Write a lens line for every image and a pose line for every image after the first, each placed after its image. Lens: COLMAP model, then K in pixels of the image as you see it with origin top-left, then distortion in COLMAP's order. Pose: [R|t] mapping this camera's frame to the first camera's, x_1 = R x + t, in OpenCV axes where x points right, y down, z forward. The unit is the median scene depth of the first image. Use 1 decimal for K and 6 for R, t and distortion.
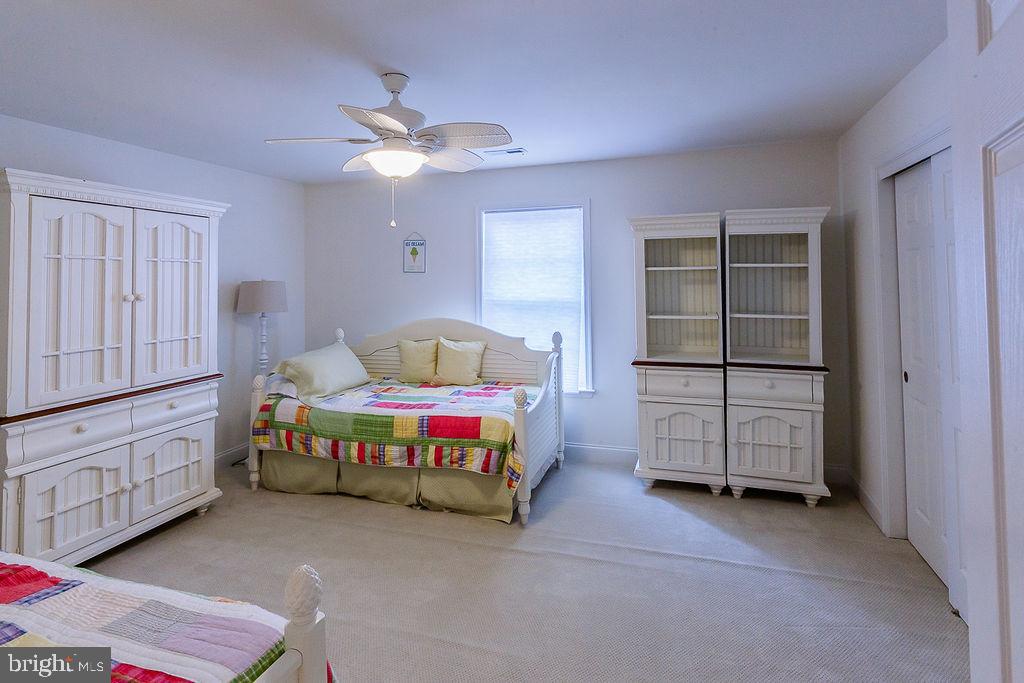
lens RADIAL K [[514.0, 0, 531.2], [0, 514.0, 305.3], [0, 0, 1]] dist [0.001456, -0.000336]
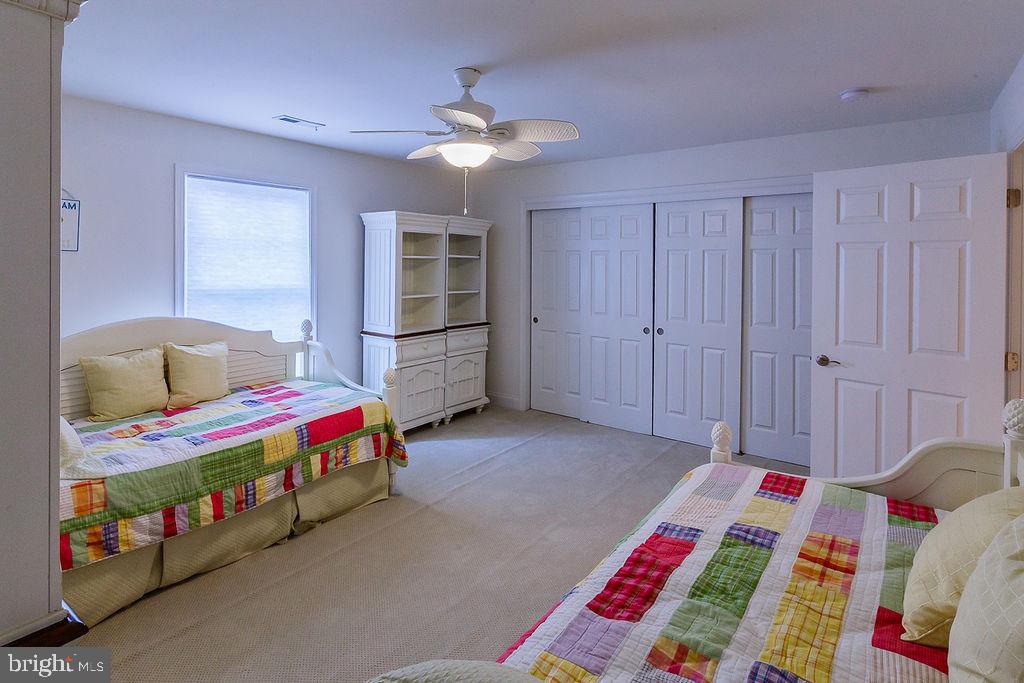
lens RADIAL K [[514.0, 0, 531.2], [0, 514.0, 305.3], [0, 0, 1]] dist [0.001456, -0.000336]
pose [[0.316151, -0.066680, 0.946363, -0.848795], [0.035787, 0.997655, 0.058339, -0.018732], [-0.948034, 0.015423, 0.317796, 0.351763]]
